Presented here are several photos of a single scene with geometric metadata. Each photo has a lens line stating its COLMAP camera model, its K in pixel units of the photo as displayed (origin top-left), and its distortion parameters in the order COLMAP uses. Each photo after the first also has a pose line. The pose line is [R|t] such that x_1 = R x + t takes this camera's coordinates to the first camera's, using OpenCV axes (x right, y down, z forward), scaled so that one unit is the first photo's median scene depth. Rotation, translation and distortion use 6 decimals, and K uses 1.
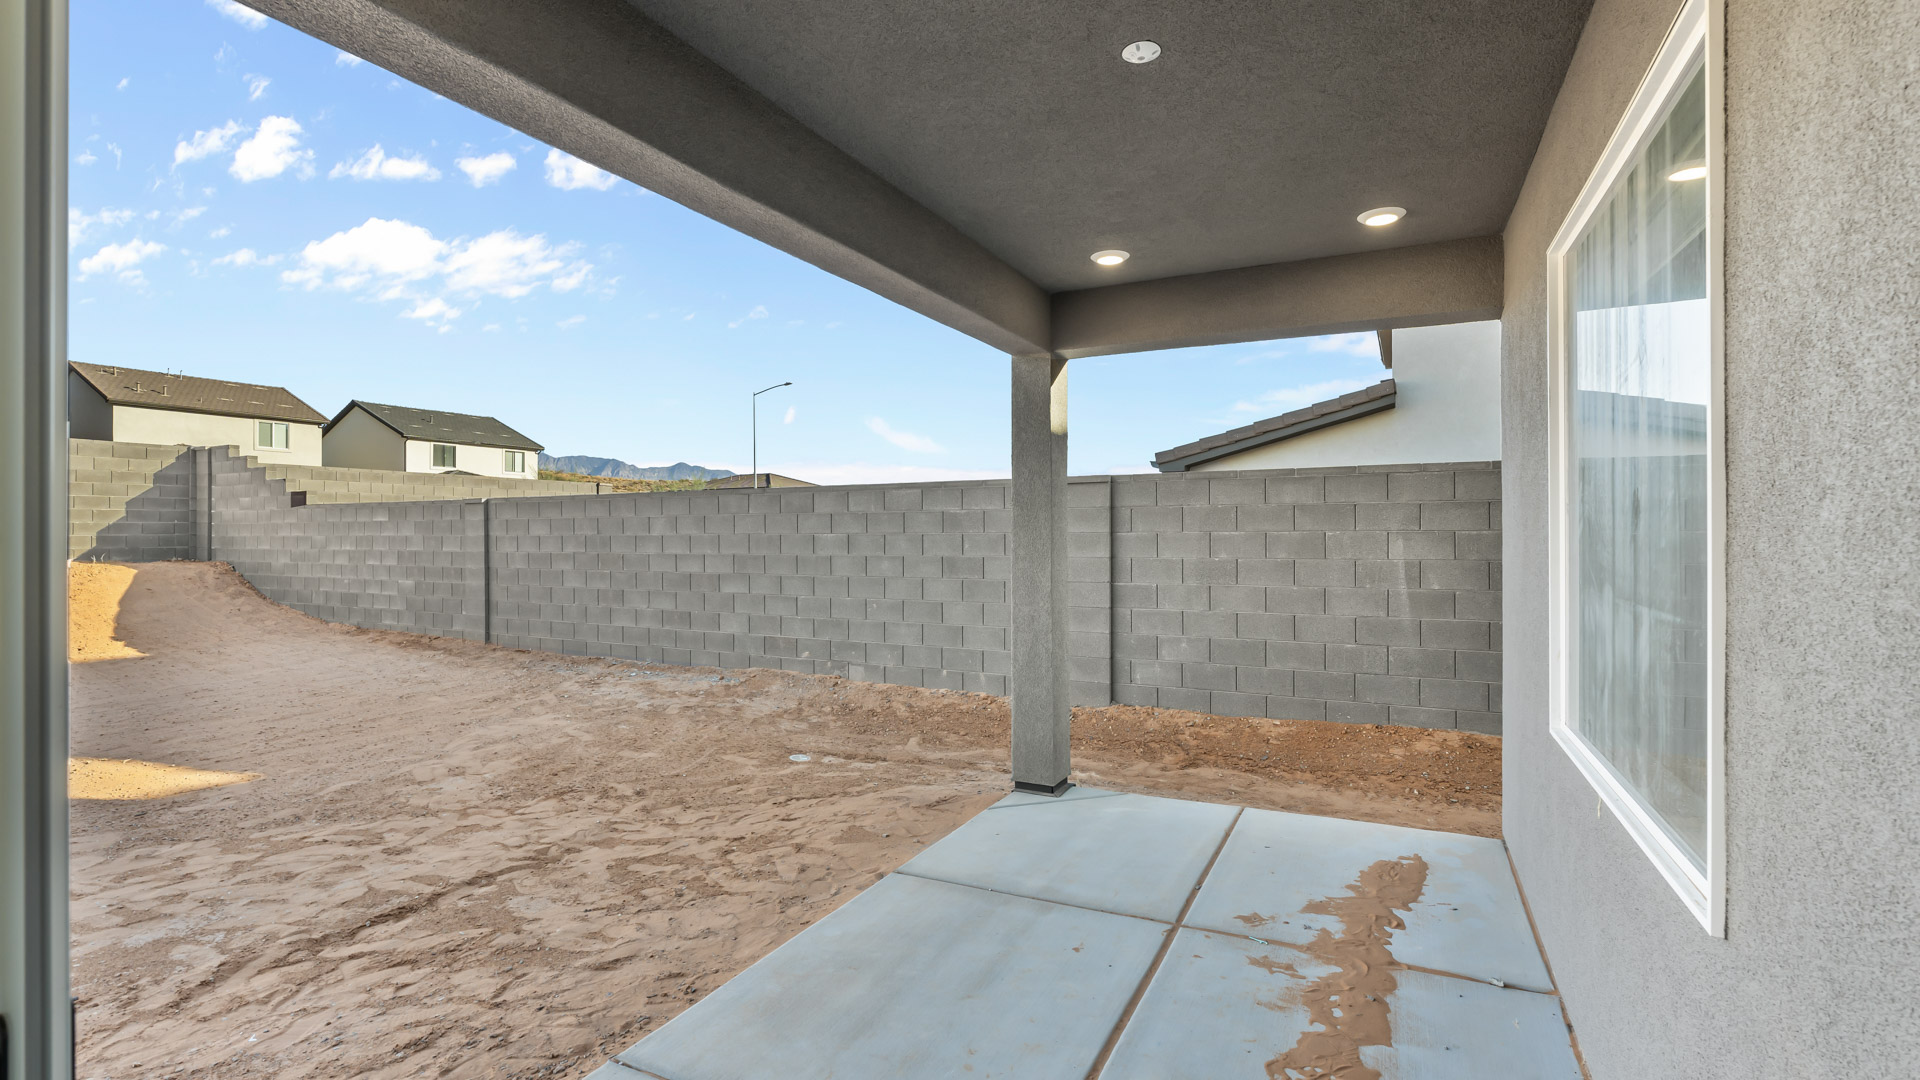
lens RADIAL K [[854.4, 0, 963.5], [0, 854.4, 533.9], [0, 0, 1]] dist [-0.002758, 0.000035]
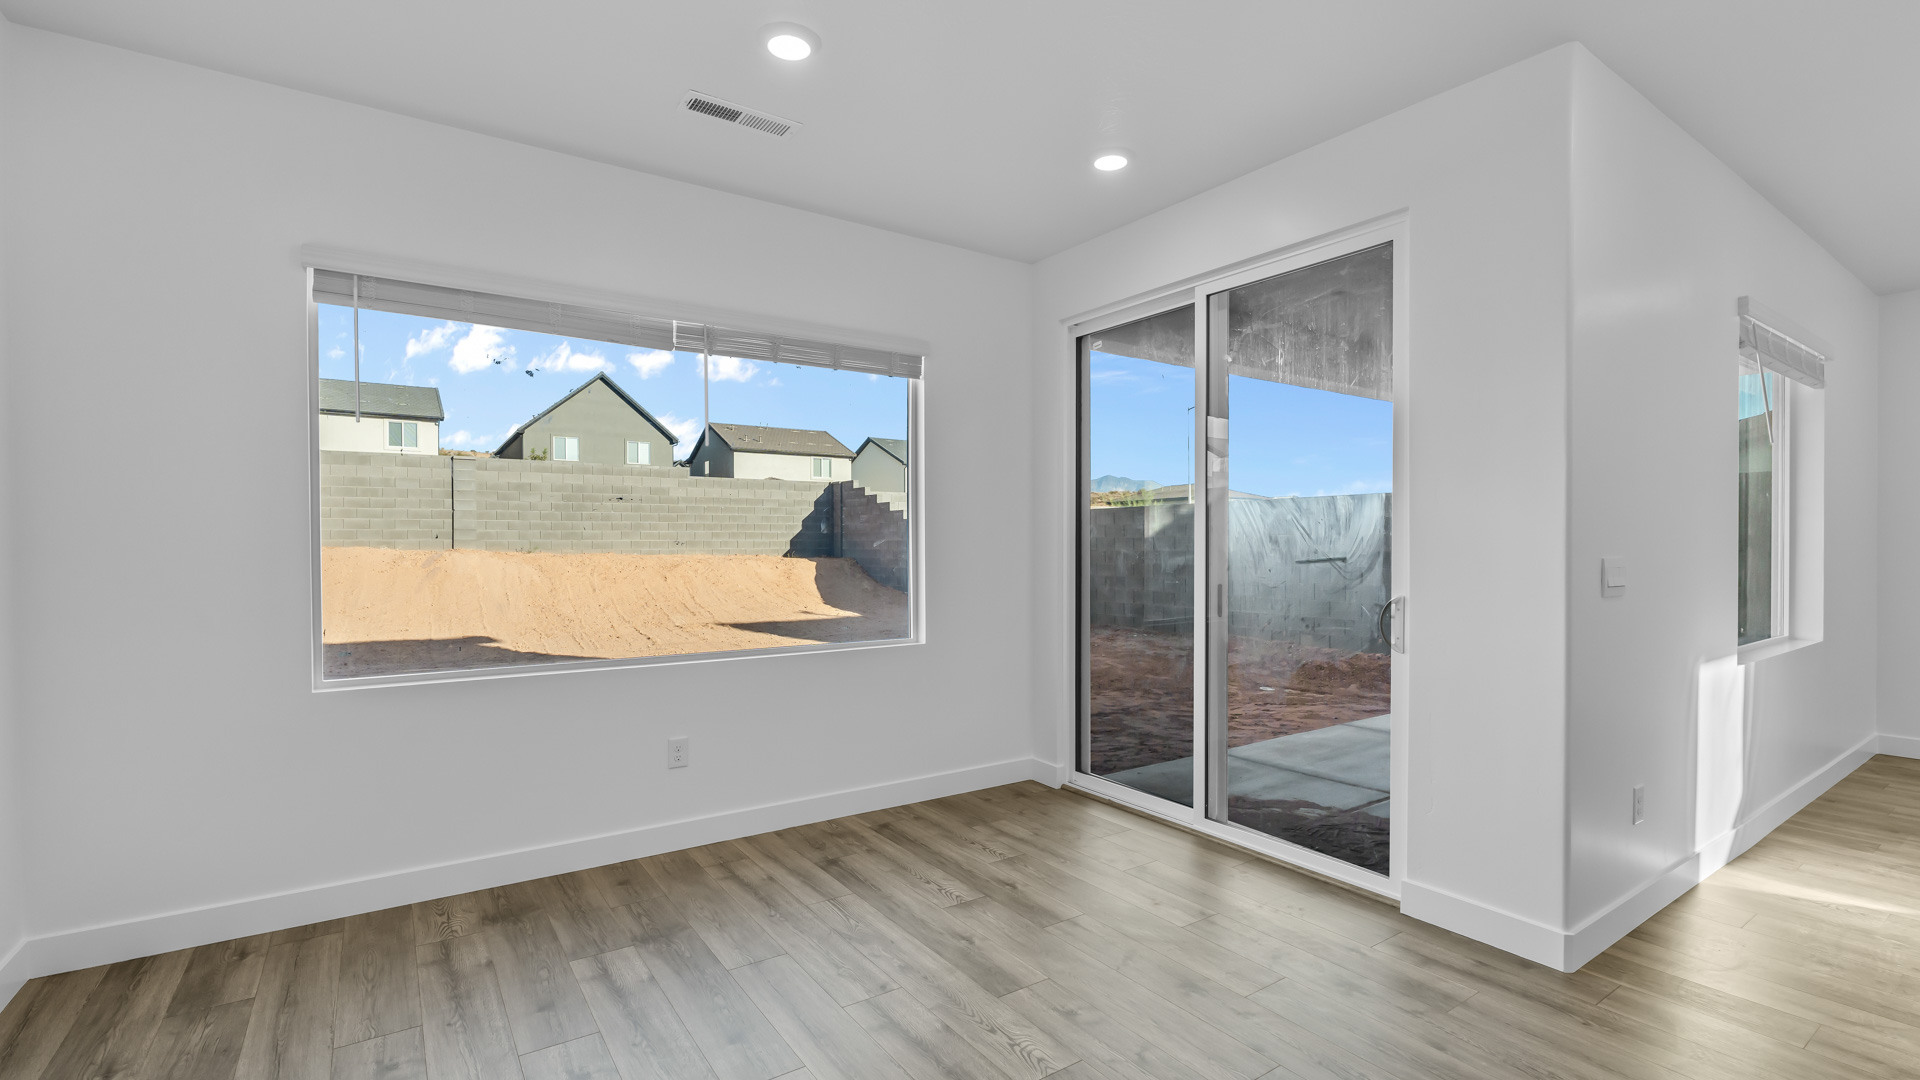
lens RADIAL K [[854.4, 0, 965.4], [0, 854.4, 546.5], [0, 0, 1]] dist [-0.002758, 0.000035]
pose [[0.883975, -0.001138, -0.467533, 0.015709], [0.003057, 0.999990, 0.003345, 0.008215], [0.467524, -0.004386, 0.883969, -0.250820]]
